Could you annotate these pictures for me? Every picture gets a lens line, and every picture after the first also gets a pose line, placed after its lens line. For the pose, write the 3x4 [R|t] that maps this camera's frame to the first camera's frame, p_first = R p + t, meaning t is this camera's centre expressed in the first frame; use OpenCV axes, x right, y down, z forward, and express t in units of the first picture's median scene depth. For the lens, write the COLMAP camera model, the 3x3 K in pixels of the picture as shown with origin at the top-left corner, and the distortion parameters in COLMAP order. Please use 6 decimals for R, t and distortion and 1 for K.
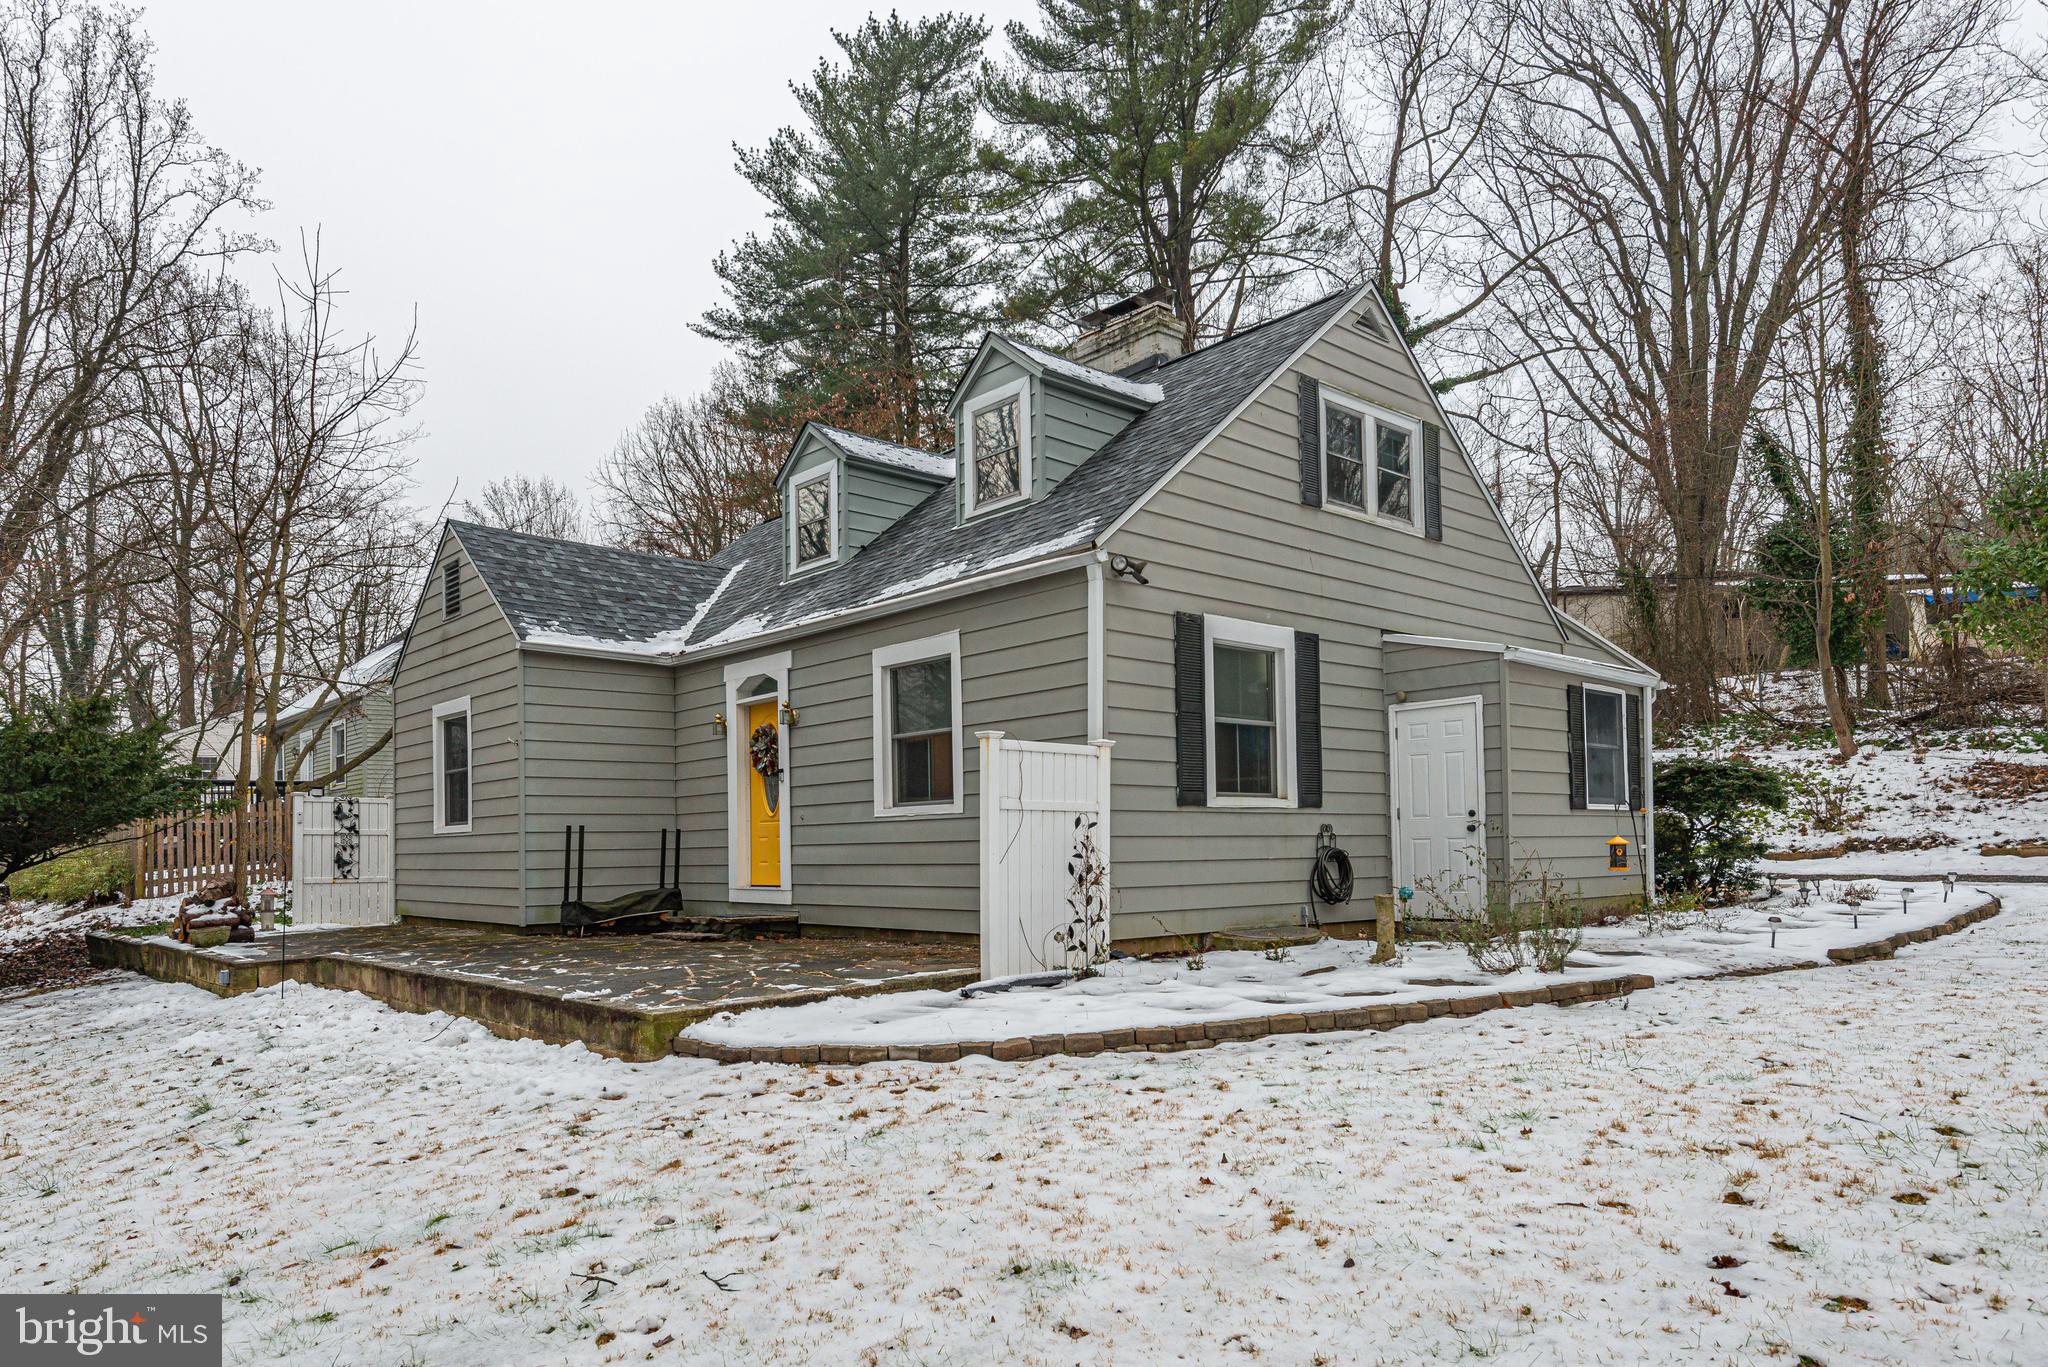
lens RADIAL K [[1299.1, 0, 980.3], [0, 1299.1, 818.3], [0, 0, 1]] dist [0.016403, 0.001478]
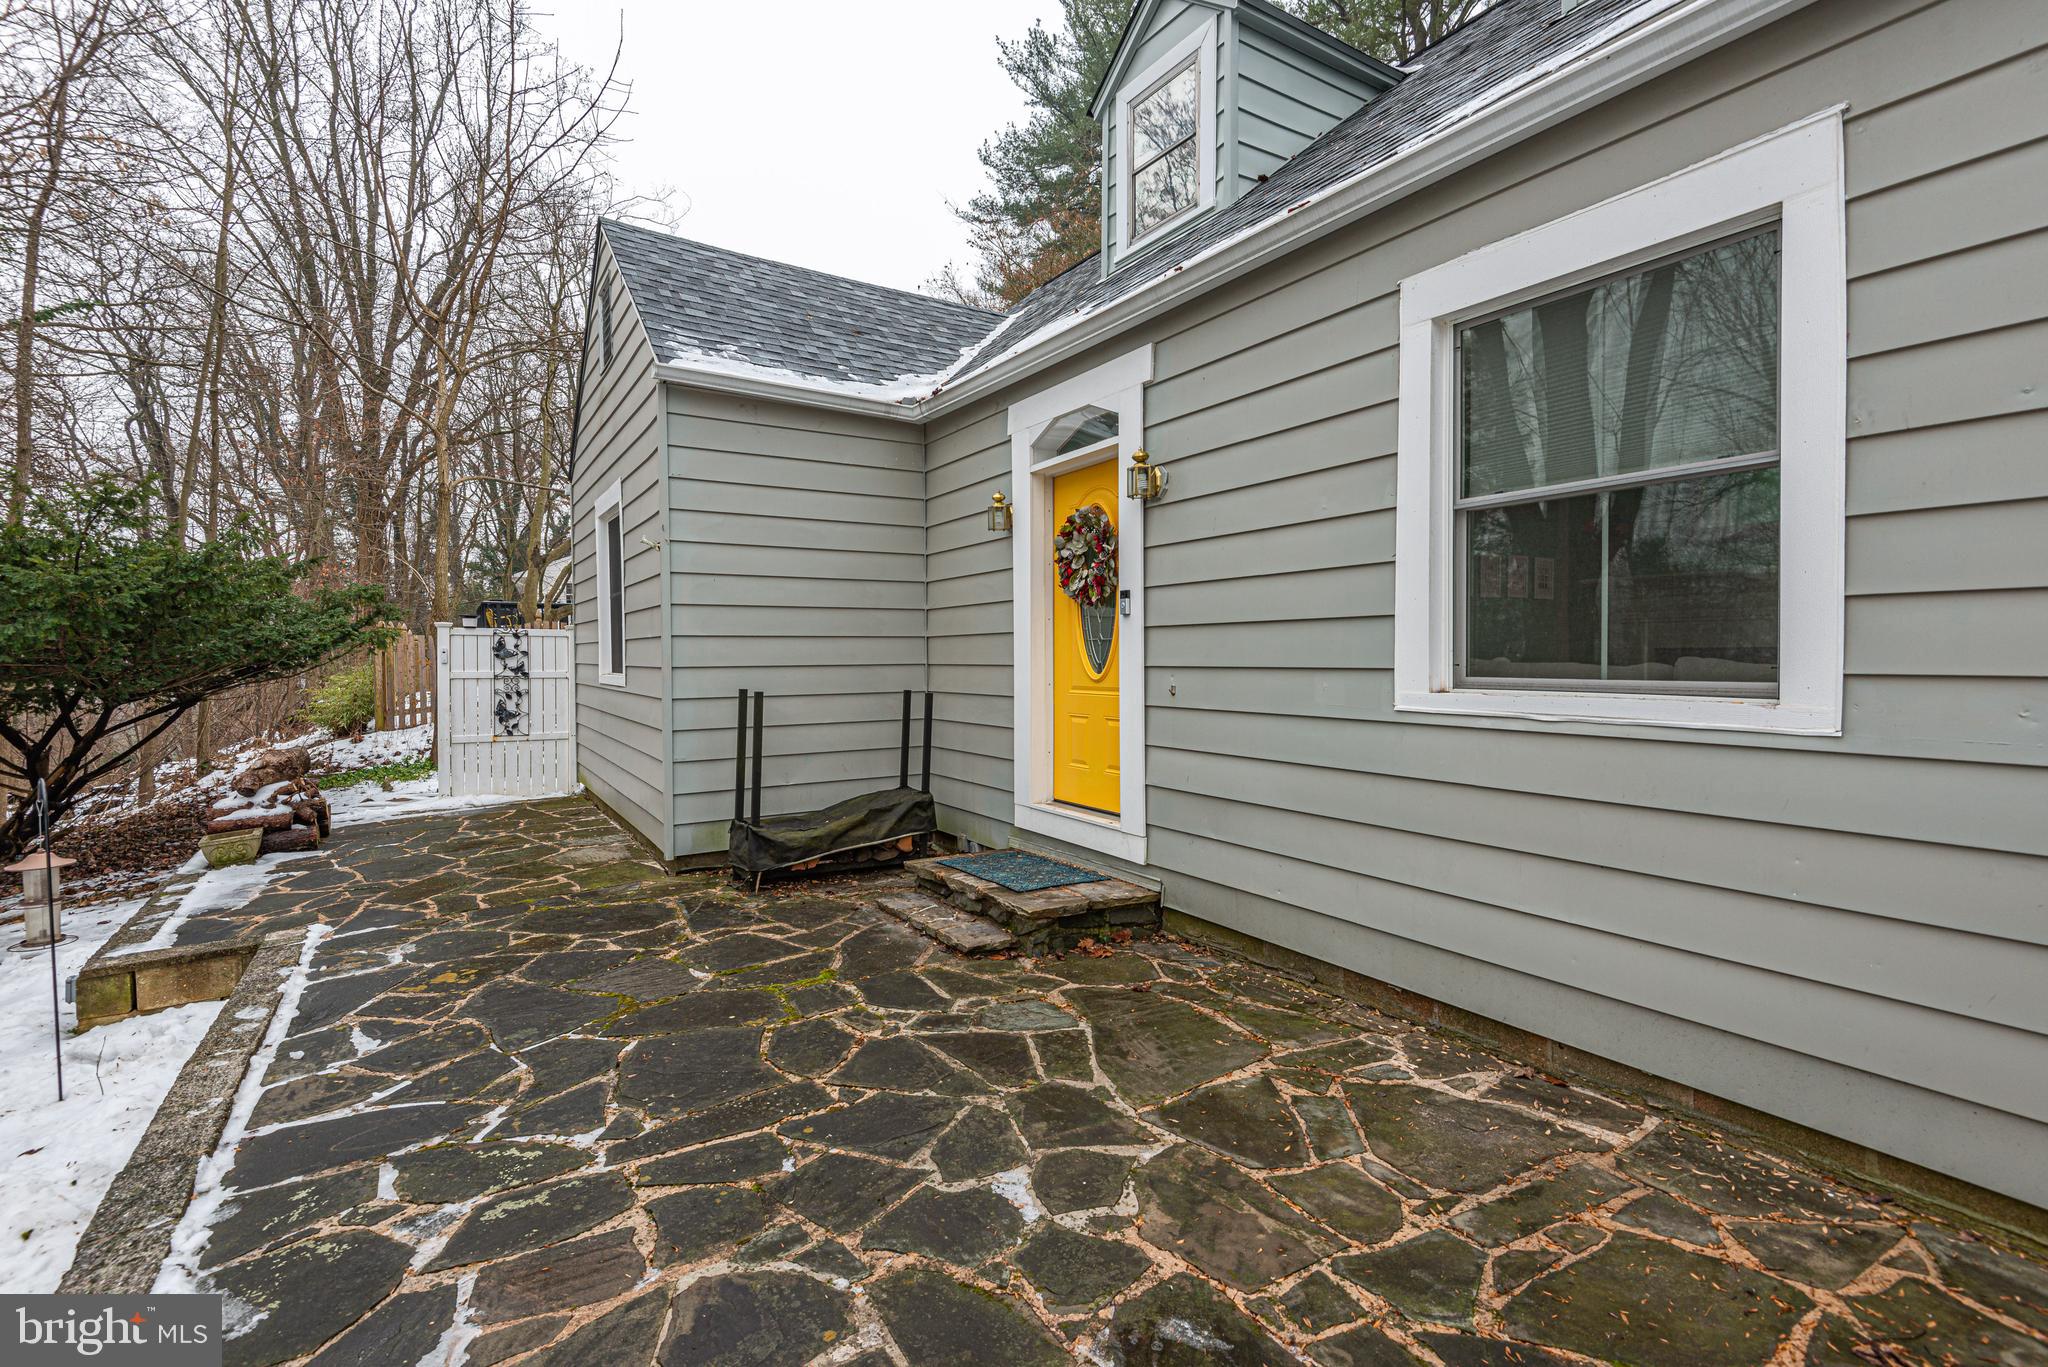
lens RADIAL K [[928.9, 0, 1017.1], [0, 928.9, 674.7], [0, 0, 1]] dist [0.004438, -0.007376]
pose [[0.987956, 0.014677, -0.154038, -0.125415], [-0.007185, 0.998769, 0.049082, -0.020648], [0.154569, -0.047384, 0.986845, 0.579277]]
